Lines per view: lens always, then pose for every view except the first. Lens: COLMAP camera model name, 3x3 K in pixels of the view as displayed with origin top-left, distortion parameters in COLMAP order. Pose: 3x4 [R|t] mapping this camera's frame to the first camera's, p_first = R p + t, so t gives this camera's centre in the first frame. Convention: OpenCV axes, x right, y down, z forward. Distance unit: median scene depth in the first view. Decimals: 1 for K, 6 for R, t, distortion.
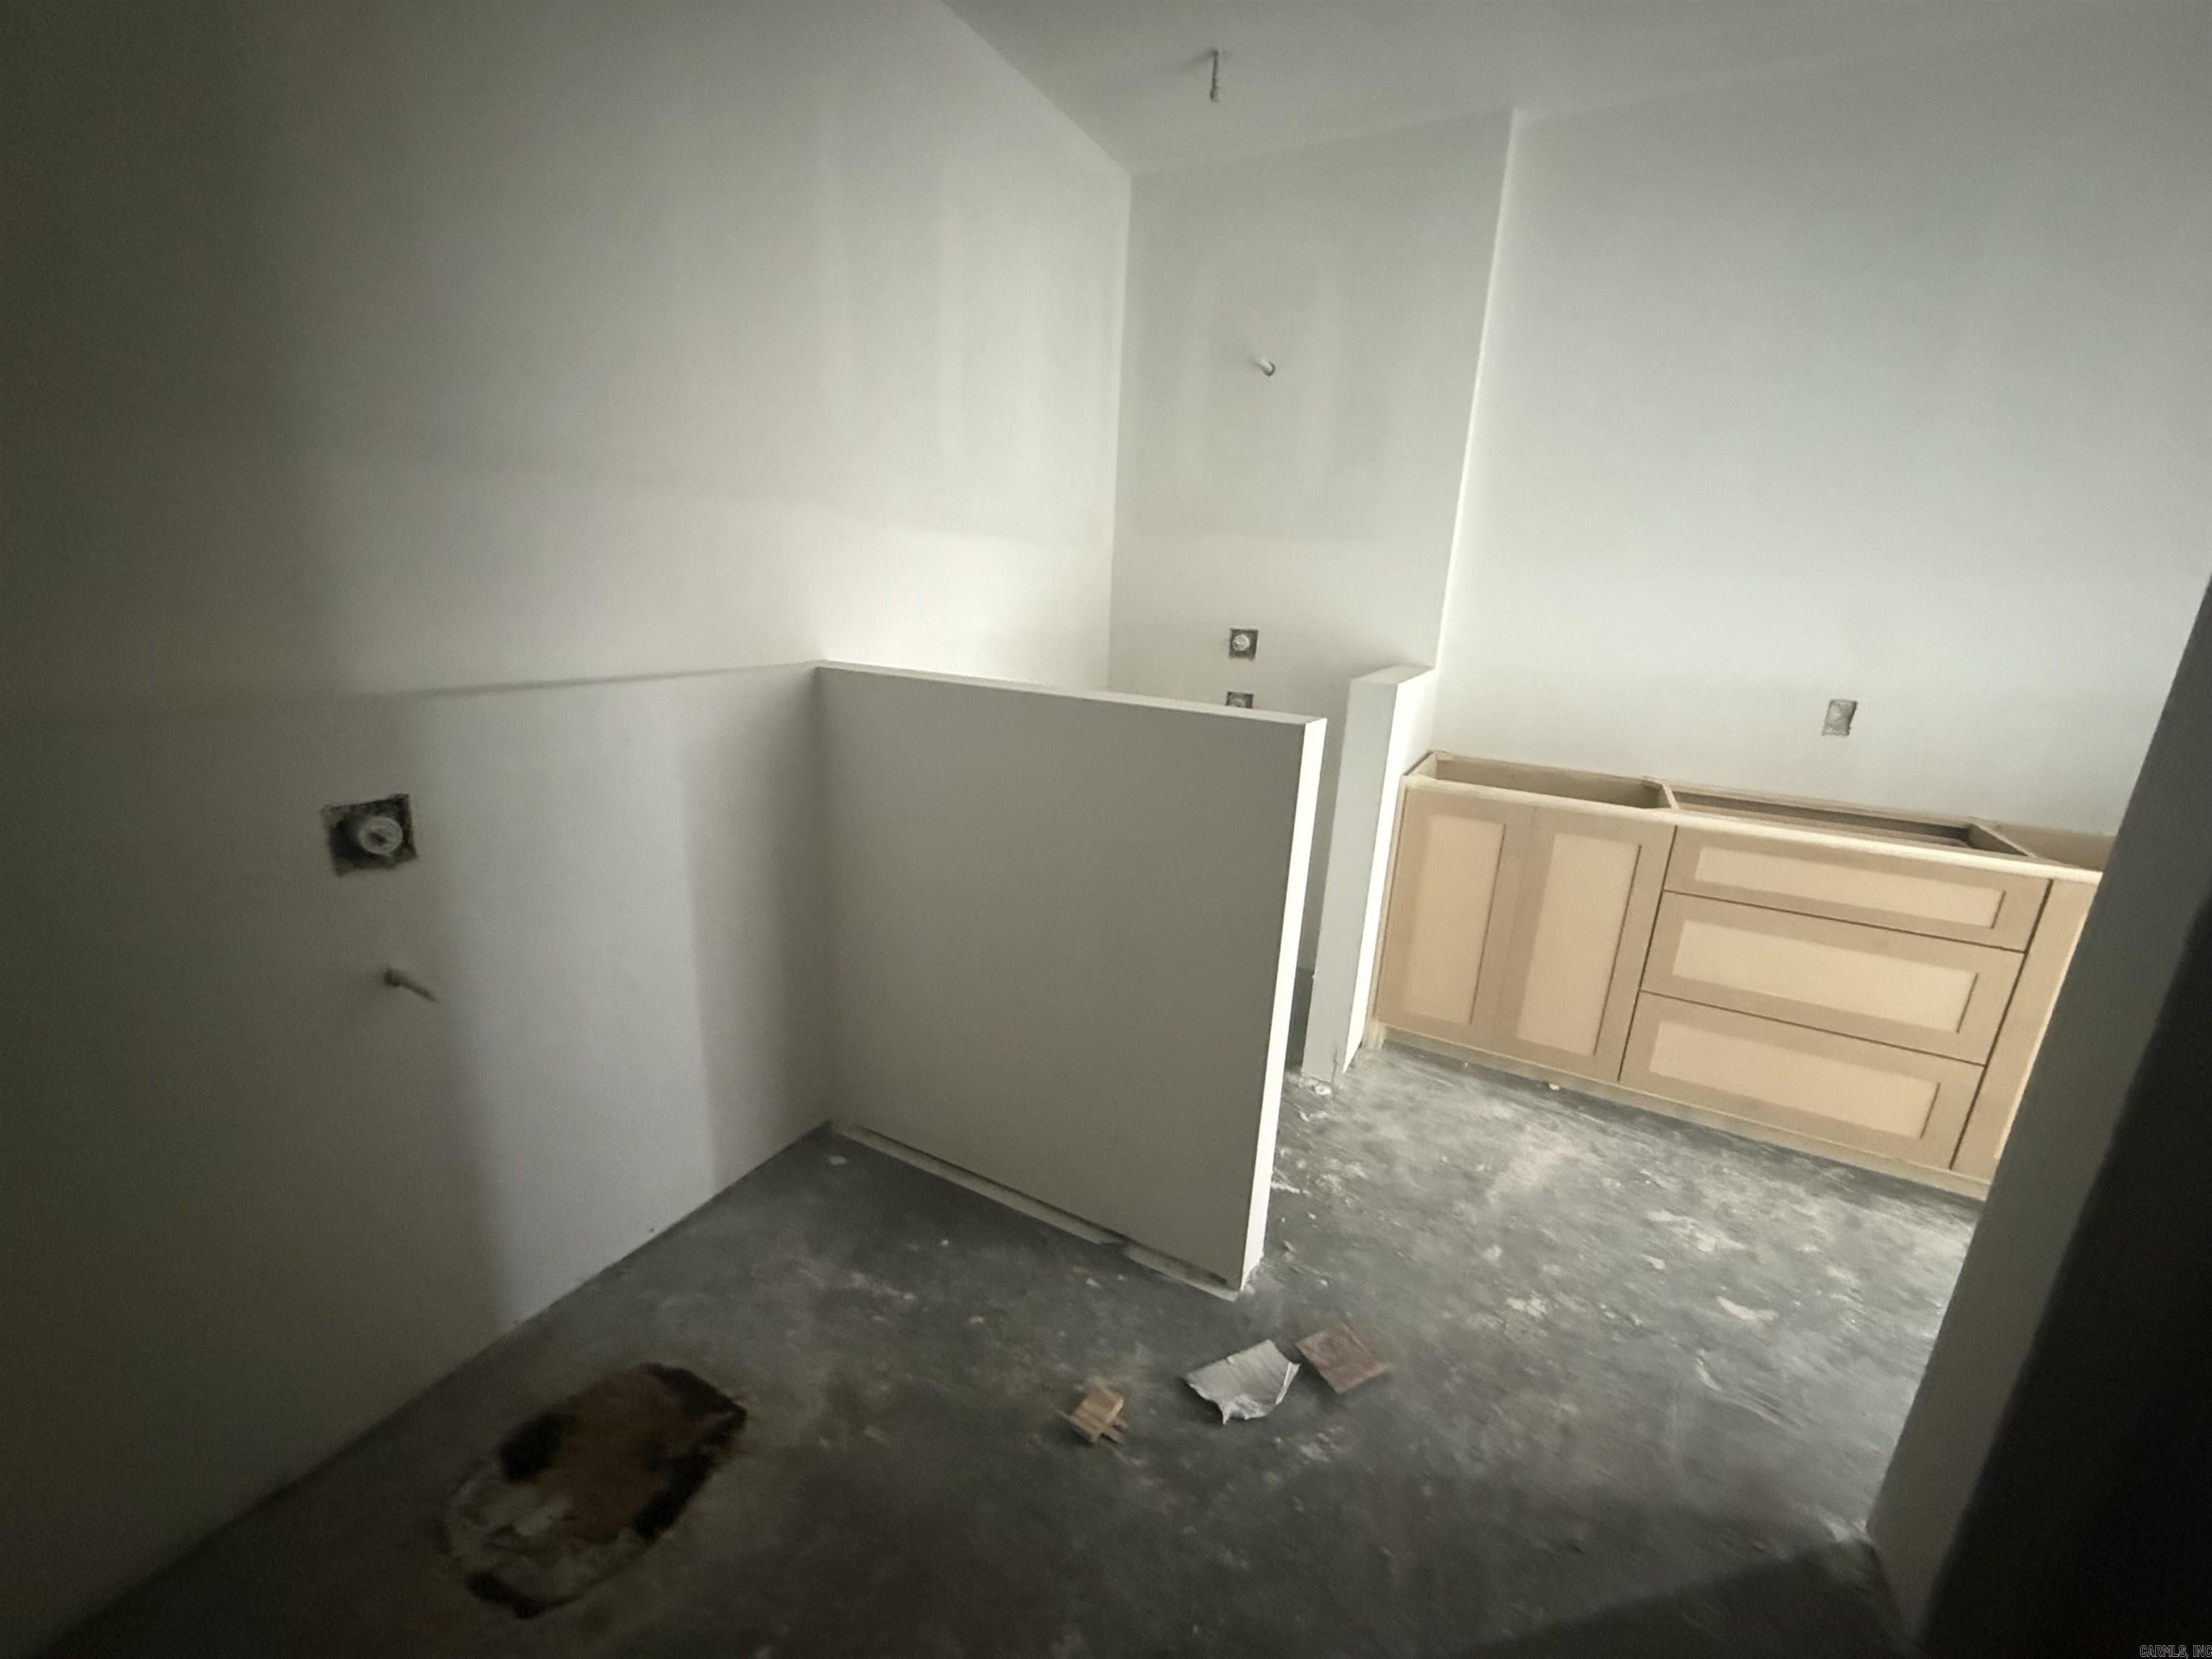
lens RADIAL K [[887.8, 0, 1106.0], [0, 887.8, 829.5], [0, 0, 1]] dist [-0.000777, 0.000505]
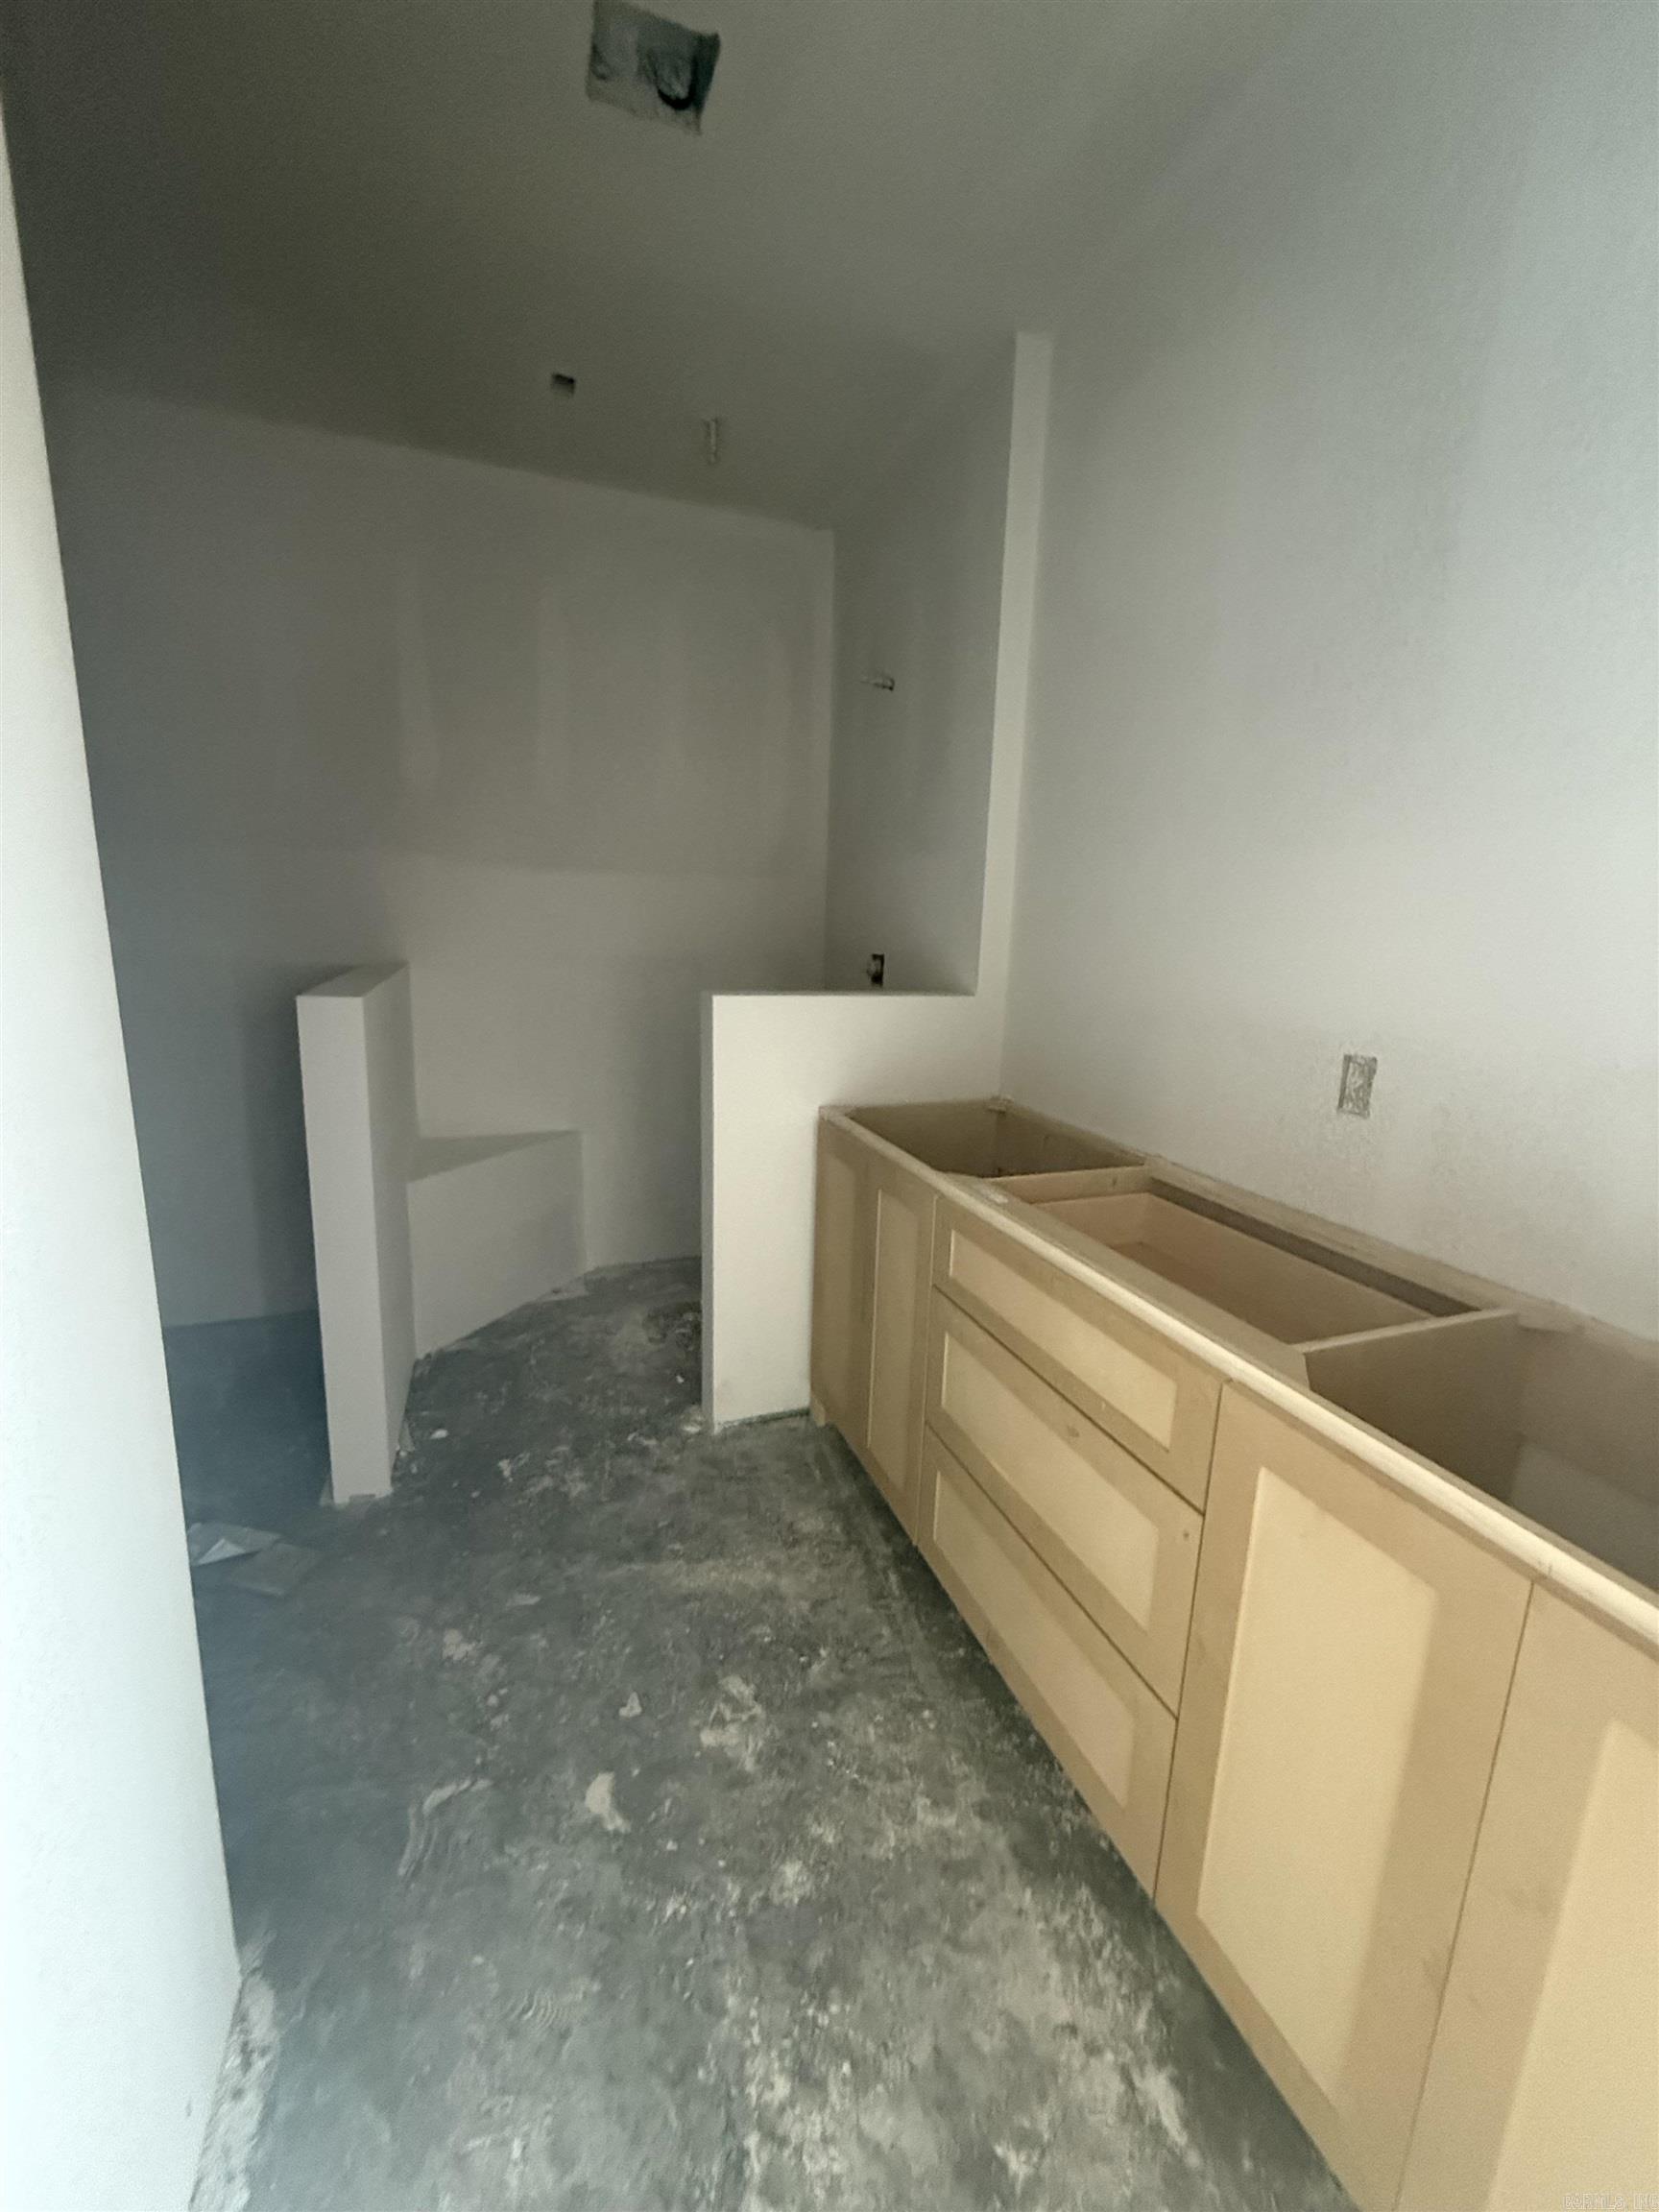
lens RADIAL K [[887.8, 0, 829.5], [0, 887.8, 1106.0], [0, 0, 1]] dist [-0.000777, 0.000505]
pose [[0.750181, 0.108401, -0.652287, 1.060440], [-0.167247, 0.985501, -0.028570, -0.043452], [0.639732, 0.130526, 0.757433, 0.386703]]
